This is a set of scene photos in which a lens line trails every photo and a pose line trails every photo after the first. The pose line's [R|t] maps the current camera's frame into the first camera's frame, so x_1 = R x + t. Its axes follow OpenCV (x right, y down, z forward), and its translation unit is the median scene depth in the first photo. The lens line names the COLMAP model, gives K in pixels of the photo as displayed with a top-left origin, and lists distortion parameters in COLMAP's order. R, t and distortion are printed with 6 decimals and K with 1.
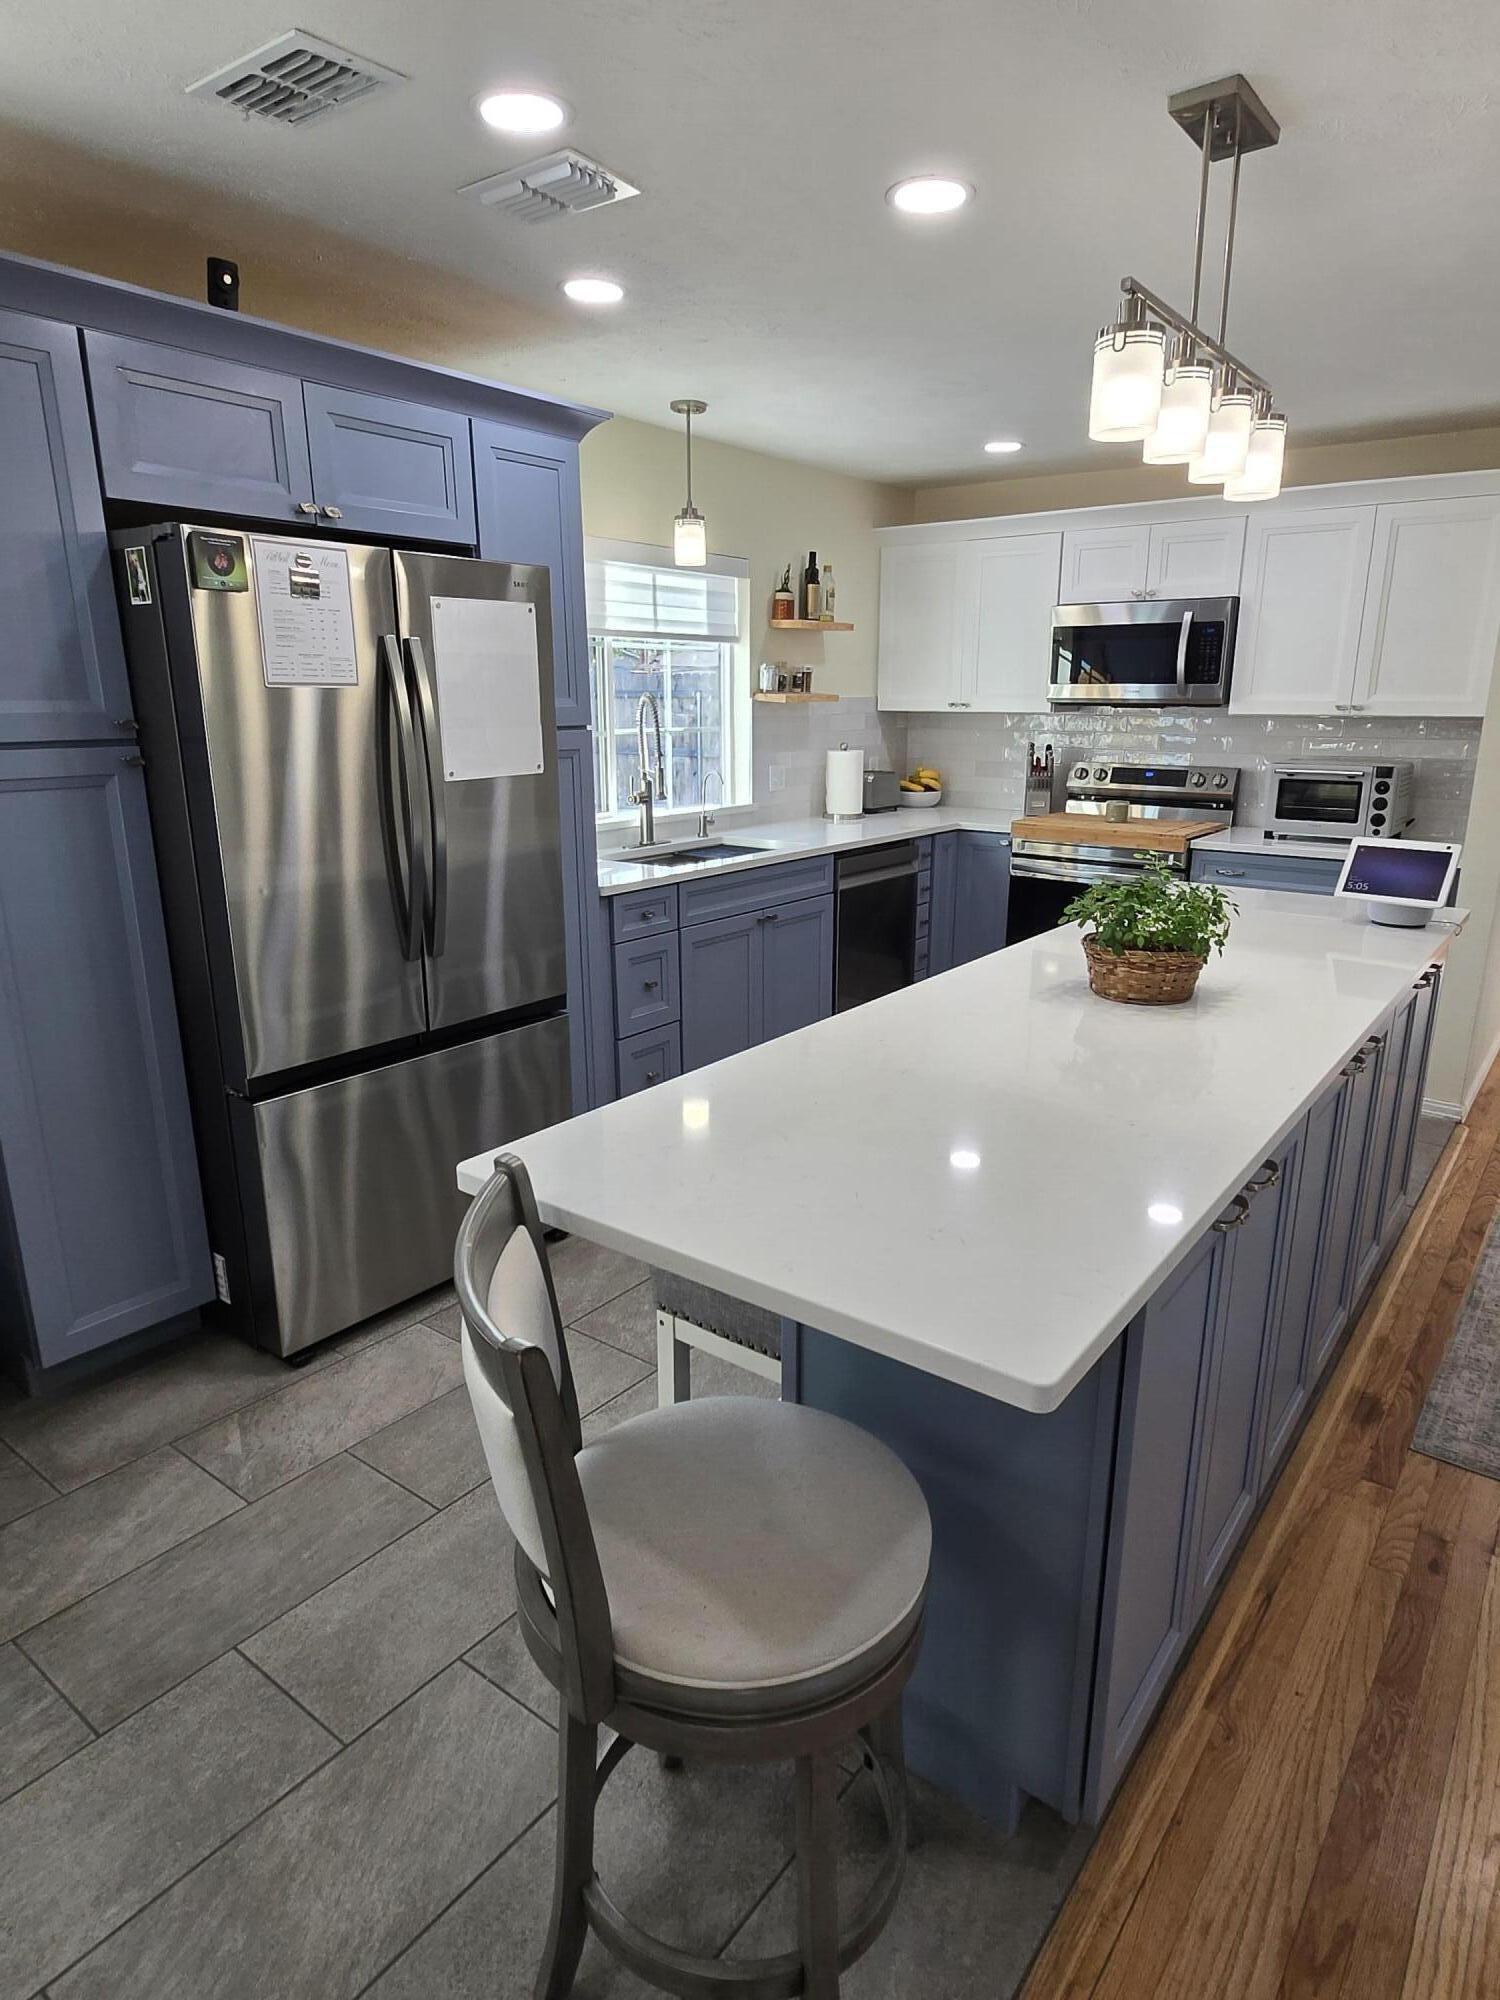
lens RADIAL K [[1156.2, 0, 748.4], [0, 1156.2, 1006.2], [0, 0, 1]] dist [0.003989, 0.000271]
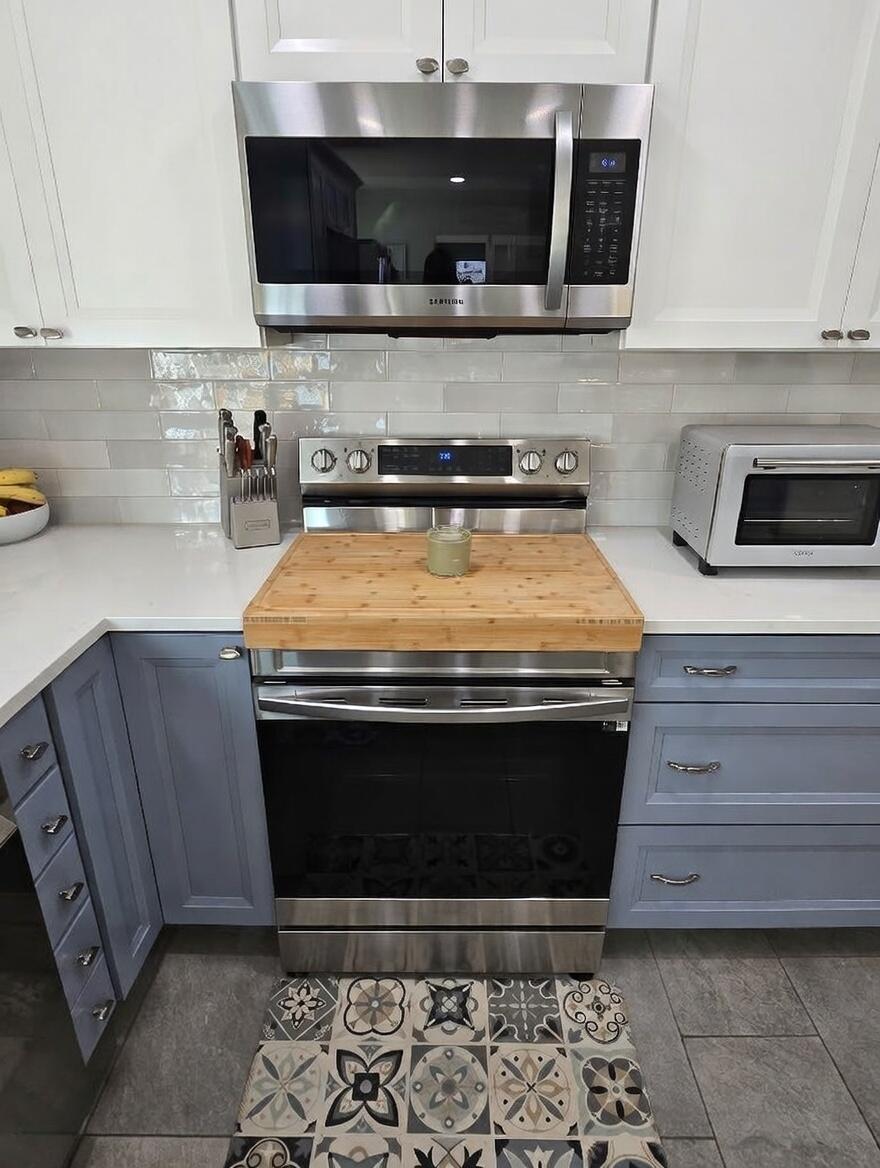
lens RADIAL K [[672.3, 0, 440.8], [0, 672.3, 588.3], [0, 0, 1]] dist [0.003678, 0.000192]
pose [[0.796442, -0.219698, 0.563394, 0.141943], [0.153590, 0.974609, 0.162932, -0.188974], [-0.584885, -0.043234, 0.809963, 0.721811]]
